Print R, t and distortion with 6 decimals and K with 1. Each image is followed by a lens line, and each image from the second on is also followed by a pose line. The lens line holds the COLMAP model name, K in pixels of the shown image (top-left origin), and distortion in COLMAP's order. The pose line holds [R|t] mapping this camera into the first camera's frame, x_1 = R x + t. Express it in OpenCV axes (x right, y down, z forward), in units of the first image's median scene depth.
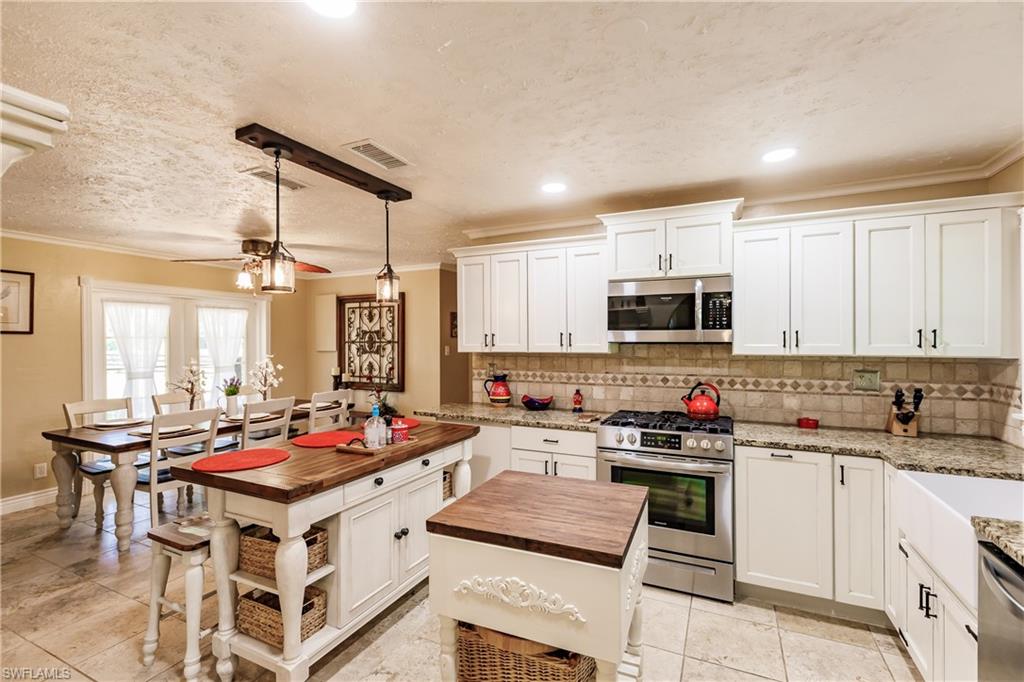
lens RADIAL K [[457.4, 0, 518.5], [0, 457.4, 341.3], [0, 0, 1]] dist [0.000991, 0.000055]
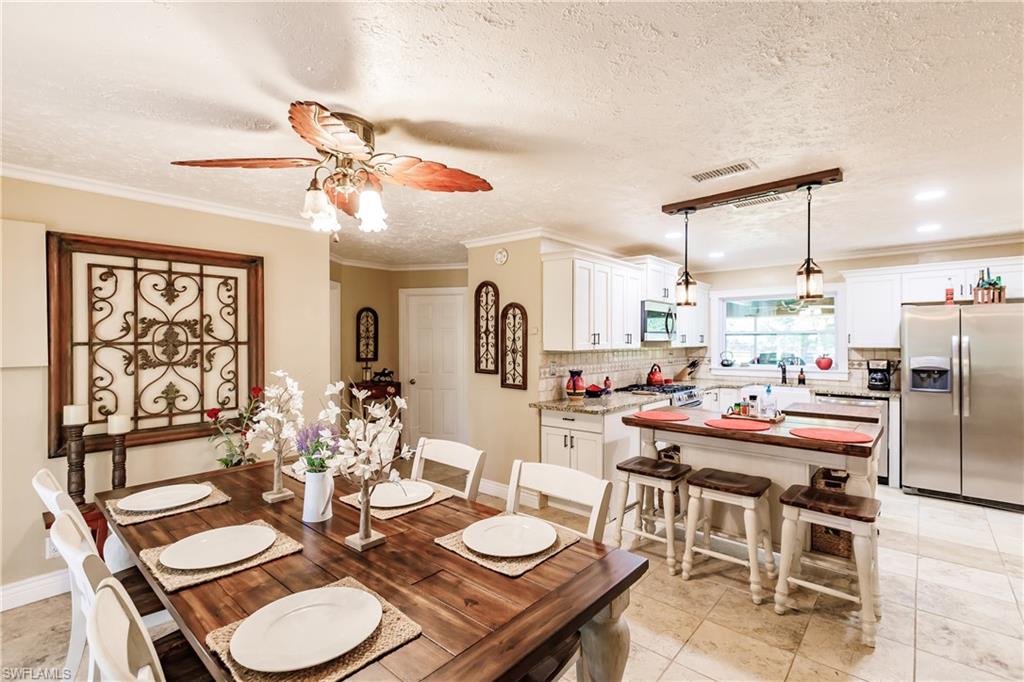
lens RADIAL K [[457.4, 0, 518.5], [0, 457.4, 341.3], [0, 0, 1]] dist [0.000991, 0.000055]
pose [[0.273863, 0.003445, 0.961763, -0.710369], [0.007365, 0.999957, -0.005679, 0.005263], [-0.961741, 0.008639, 0.273826, 0.517675]]
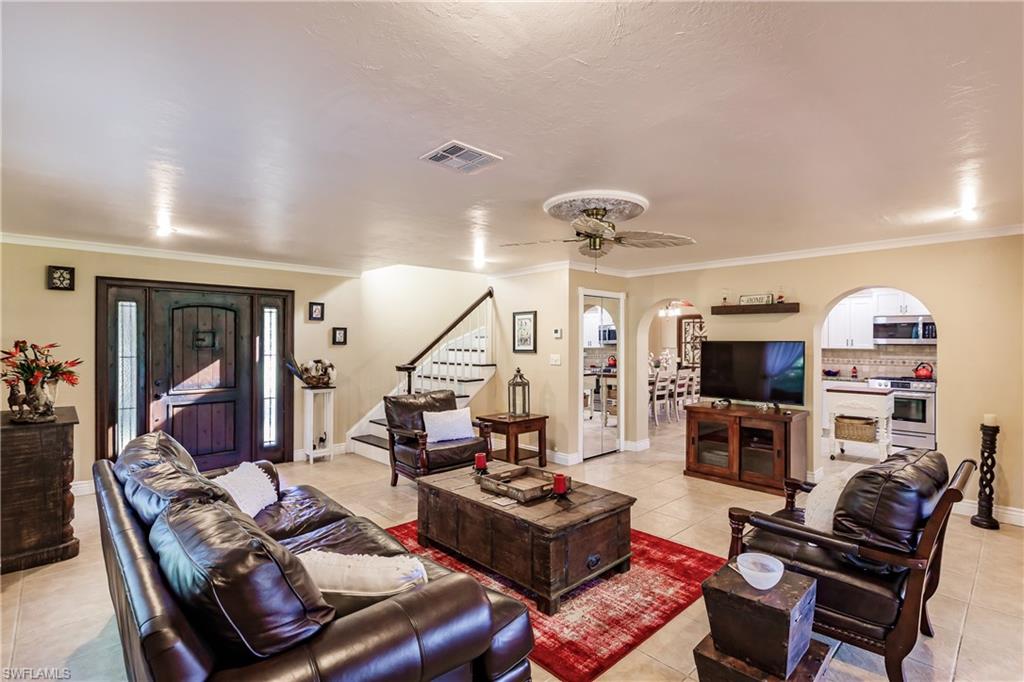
lens RADIAL K [[489.0, 0, 548.1], [0, 489.0, 343.1], [0, 0, 1]] dist [-0.000559, -0.000318]
pose [[0.941691, 0.010928, -0.336302, -0.252682], [-0.011041, 0.999938, 0.001576, 0.006332], [0.336299, 0.002229, 0.941753, -0.905671]]
